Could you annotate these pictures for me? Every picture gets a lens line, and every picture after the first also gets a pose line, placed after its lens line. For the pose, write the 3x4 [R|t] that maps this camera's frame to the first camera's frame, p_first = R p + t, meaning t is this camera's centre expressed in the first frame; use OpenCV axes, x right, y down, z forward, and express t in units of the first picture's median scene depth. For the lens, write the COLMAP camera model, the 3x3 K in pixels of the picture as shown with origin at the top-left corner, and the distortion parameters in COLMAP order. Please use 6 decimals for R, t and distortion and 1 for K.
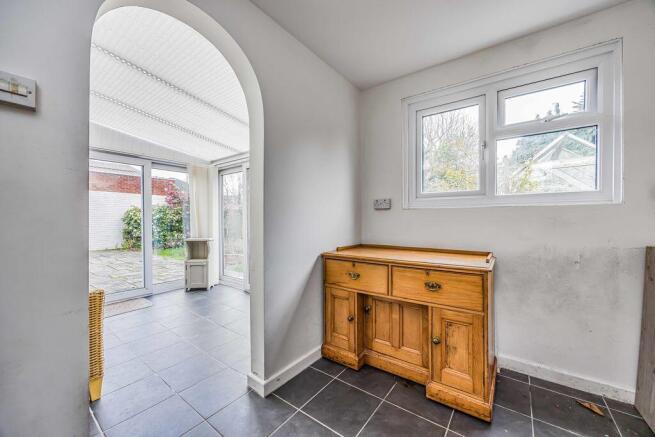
lens RADIAL K [[252.6, 0, 325.0], [0, 252.6, 220.3], [0, 0, 1]] dist [0.000500, 0.000009]
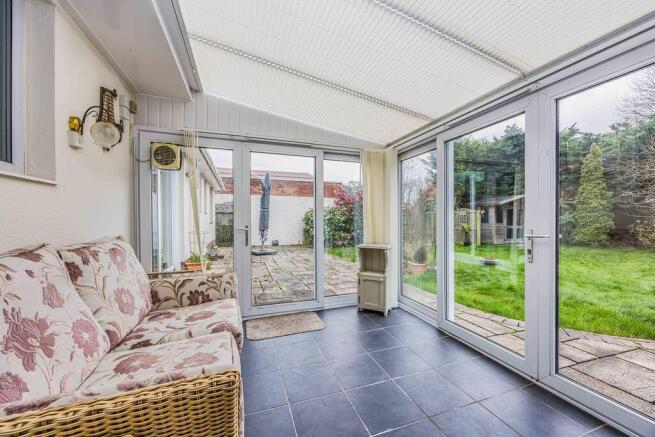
lens RADIAL K [[252.6, 0, 327.8], [0, 252.6, 219.7], [0, 0, 1]] dist [0.000500, 0.000009]
pose [[0.833801, 0.001097, -0.552064, -0.184189], [-0.002986, 0.999992, -0.002522, -0.003588], [0.552057, 0.003751, 0.833798, 0.270827]]
